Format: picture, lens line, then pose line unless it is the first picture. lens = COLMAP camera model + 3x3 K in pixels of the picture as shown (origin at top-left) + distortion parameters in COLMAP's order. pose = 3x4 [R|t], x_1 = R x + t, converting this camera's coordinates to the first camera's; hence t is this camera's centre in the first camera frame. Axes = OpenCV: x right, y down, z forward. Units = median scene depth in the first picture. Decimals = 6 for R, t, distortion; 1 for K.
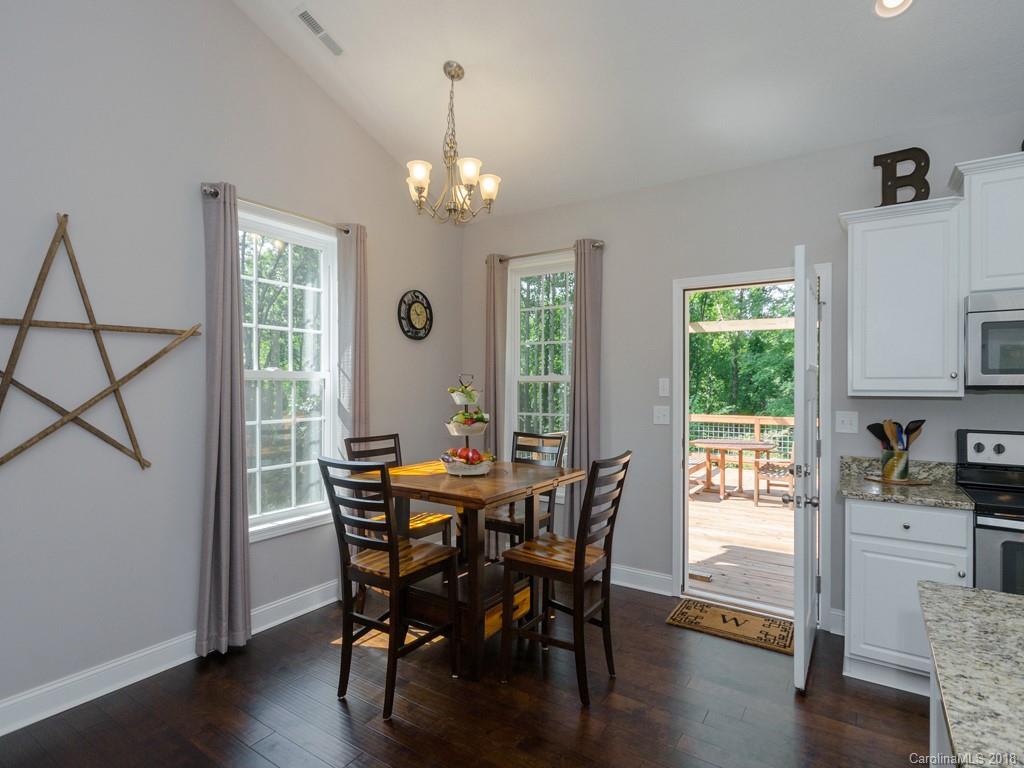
lens RADIAL K [[538.3, 0, 492.1], [0, 538.3, 386.3], [0, 0, 1]] dist [0.003819, -0.000251]
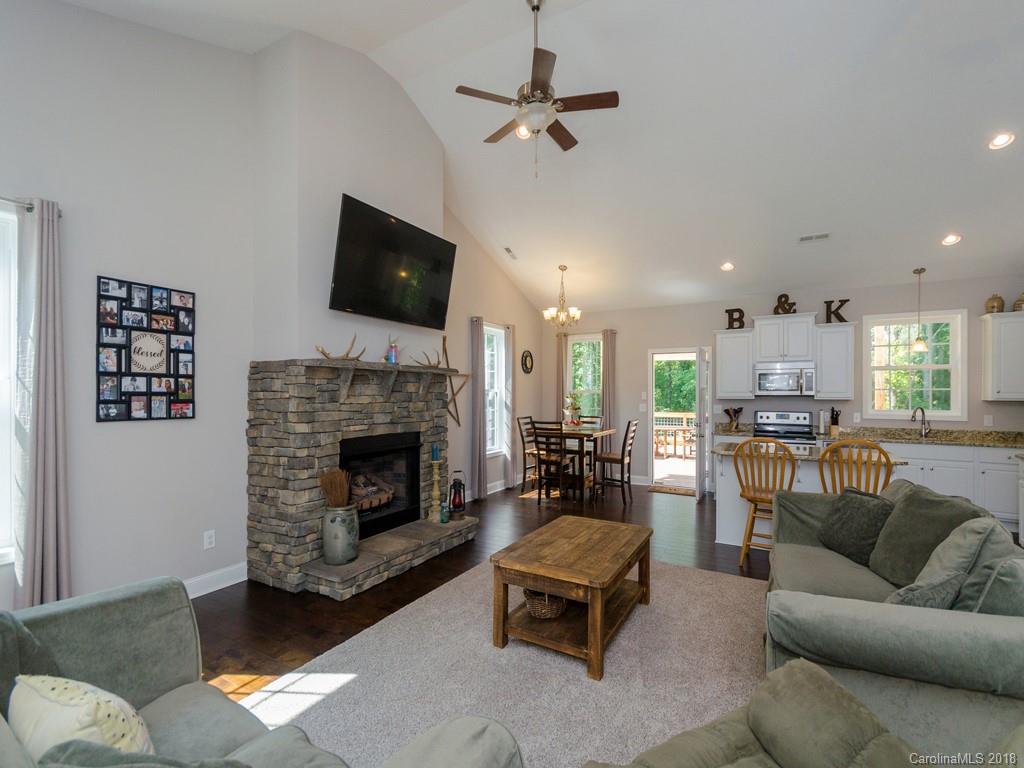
lens RADIAL K [[470.0, 0, 485.9], [0, 470.0, 393.2], [0, 0, 1]] dist [0.016713, 0.000024]
pose [[0.998487, -0.001876, 0.054952, -0.605961], [0.001956, 0.999997, -0.001405, -0.009032], [-0.054949, 0.001510, 0.998488, -1.264723]]
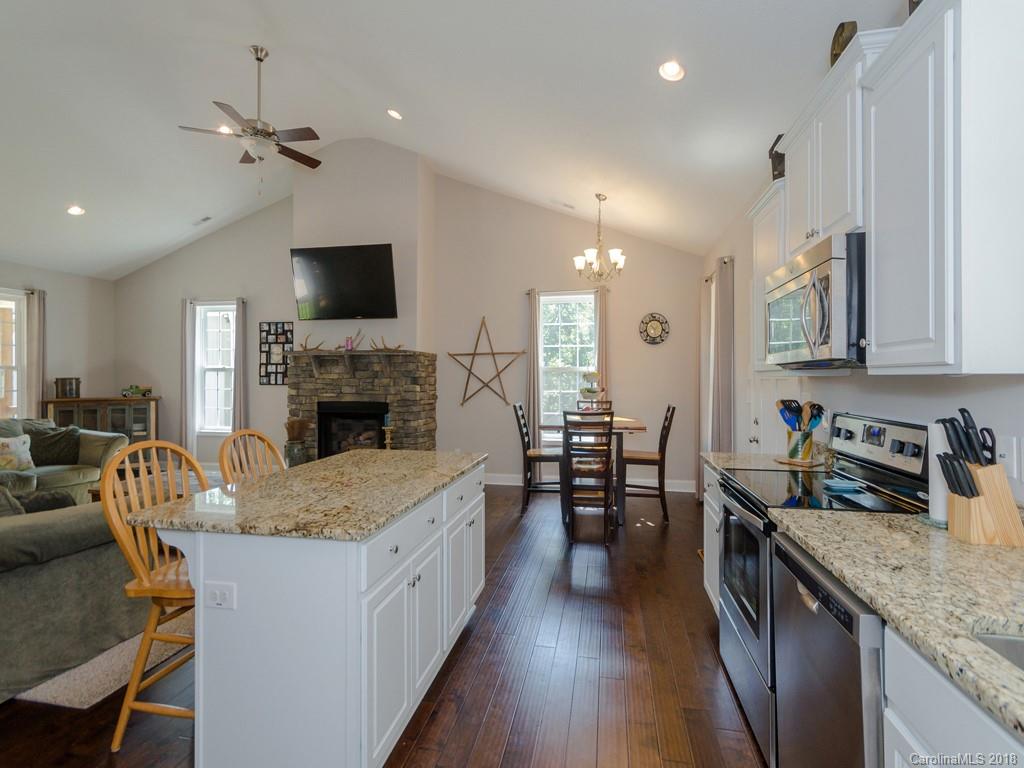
lens RADIAL K [[445.1, 0, 544.0], [0, 445.1, 365.8], [0, 0, 1]] dist [0.010596, -0.002883]
pose [[0.421696, -0.024665, -0.906402, 1.345398], [0.001457, 0.999647, -0.026524, 0.016866], [0.906736, 0.009865, 0.421583, 0.225252]]
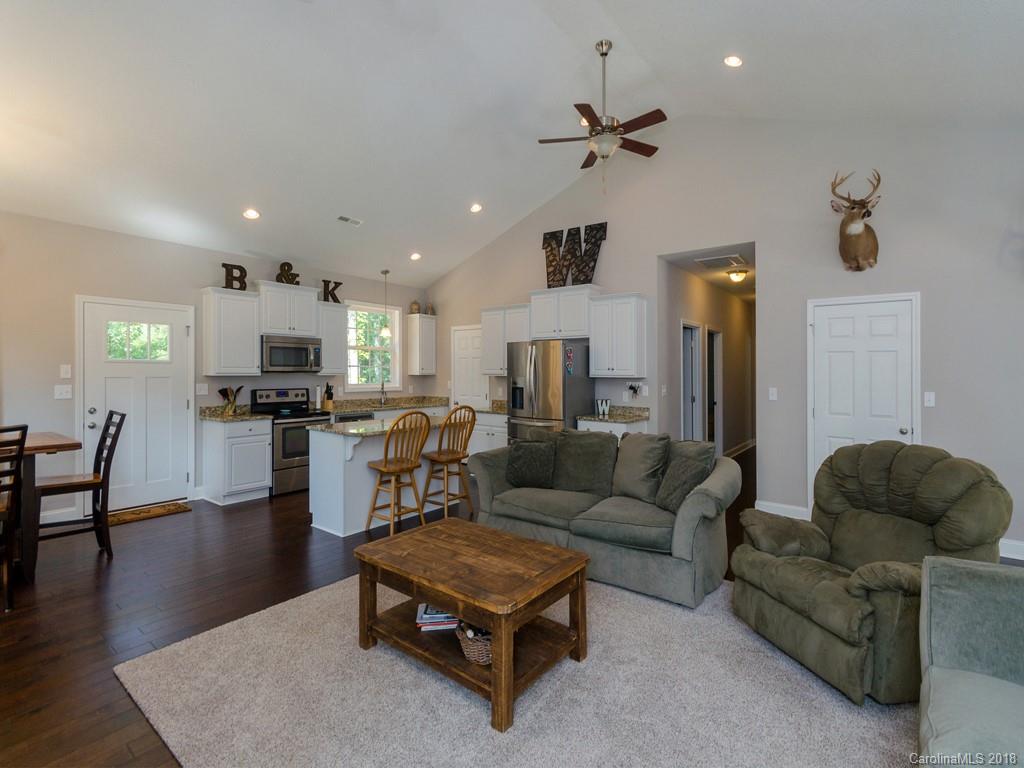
lens RADIAL K [[479.4, 0, 589.1], [0, 479.4, 376.6], [0, 0, 1]] dist [0.008851, 0.001906]
pose [[-0.035795, -0.011139, 0.999297, -1.224652], [-0.000485, 0.999938, 0.011129, -0.000229], [-0.999359, -0.000086, -0.035798, -0.366622]]
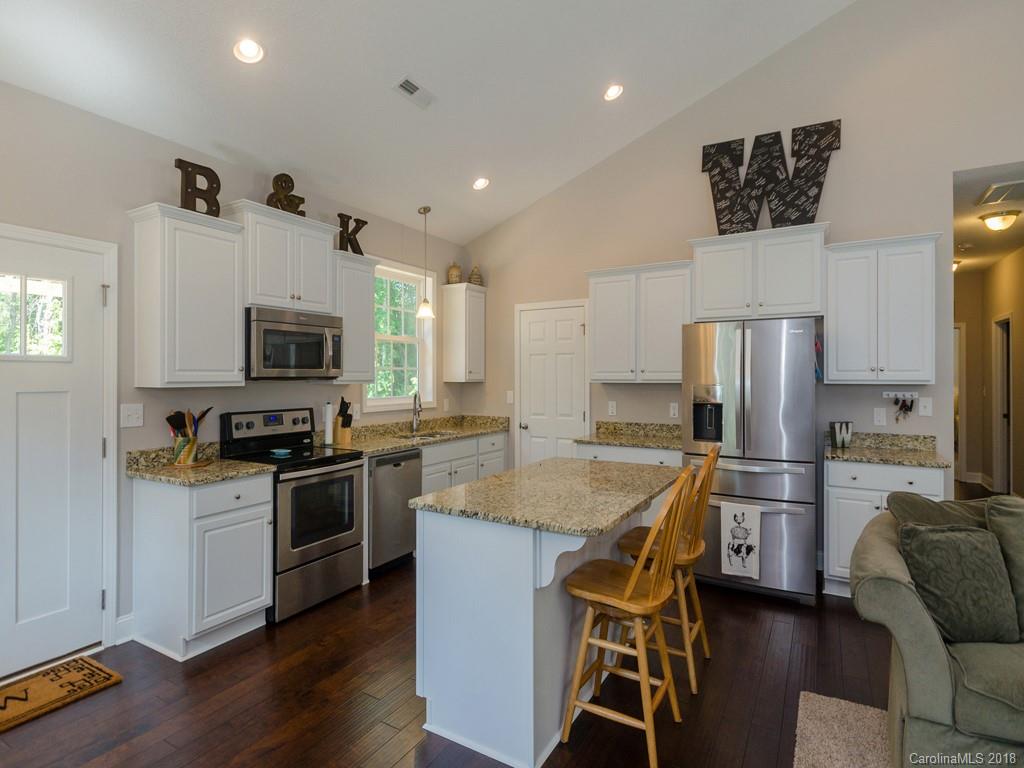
lens RADIAL K [[538.3, 0, 547.2], [0, 538.3, 374.0], [0, 0, 1]] dist [0.003819, -0.000251]
pose [[-0.110172, 0.002850, 0.993908, -0.403317], [0.005824, 0.999981, -0.002222, -0.000975], [-0.993895, 0.005544, -0.110187, 0.397406]]
